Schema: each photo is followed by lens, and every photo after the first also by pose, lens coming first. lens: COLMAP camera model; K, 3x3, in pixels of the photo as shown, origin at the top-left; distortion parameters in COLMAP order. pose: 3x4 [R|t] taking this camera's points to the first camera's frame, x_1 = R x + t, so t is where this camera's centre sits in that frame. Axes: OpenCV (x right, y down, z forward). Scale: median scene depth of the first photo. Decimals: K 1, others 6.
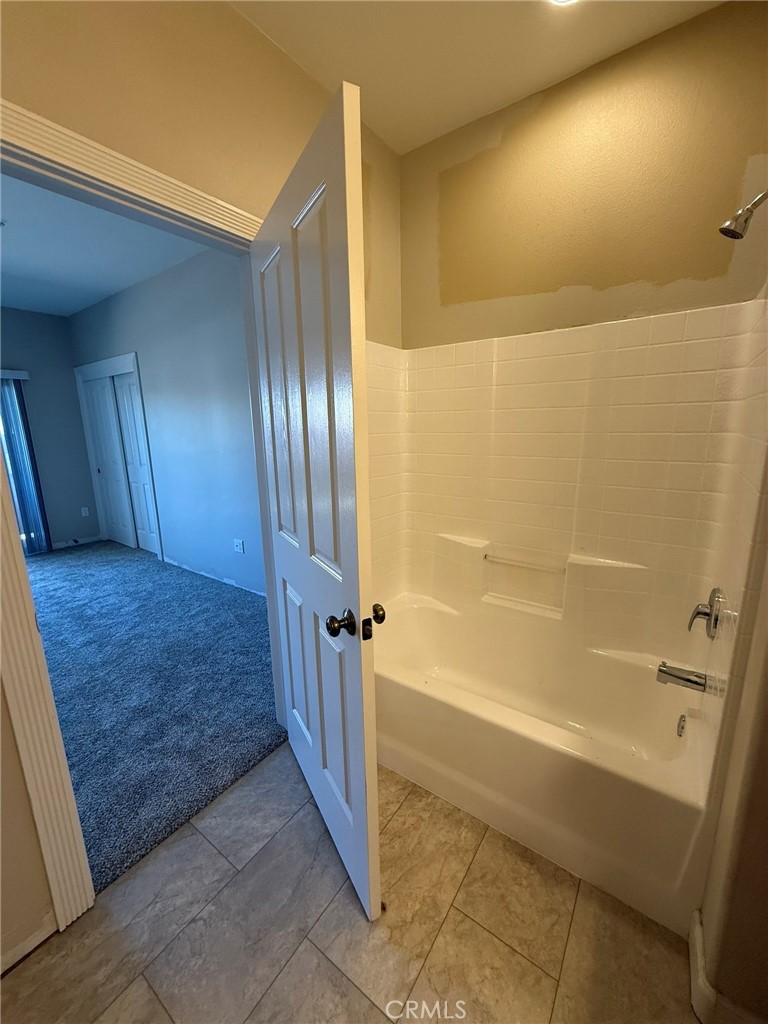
lens RADIAL K [[410.0, 0, 384.0], [0, 410.0, 512.0], [0, 0, 1]] dist [-0.002628, 0.000120]
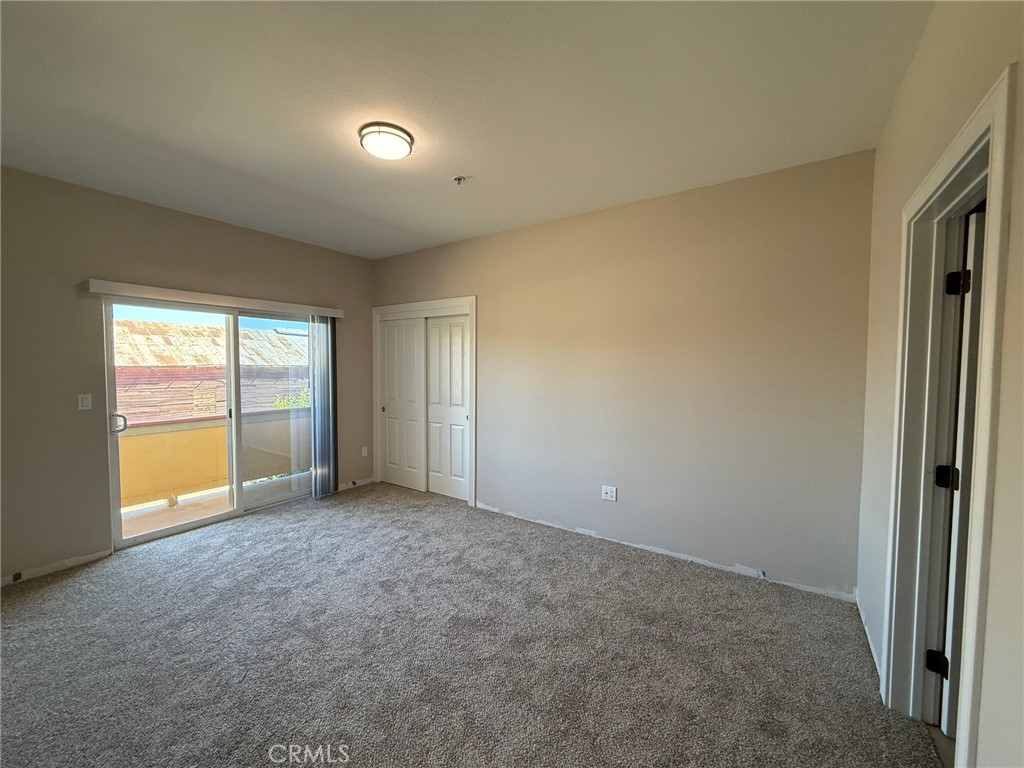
lens RADIAL K [[410.0, 0, 509.4], [0, 410.0, 382.8], [0, 0, 1]] dist [-0.002628, 0.000120]
pose [[0.999338, 0.022687, 0.028442, -0.534964], [-0.017610, 0.985709, -0.167535, -0.005720], [-0.031836, 0.166923, 0.985456, 0.022054]]
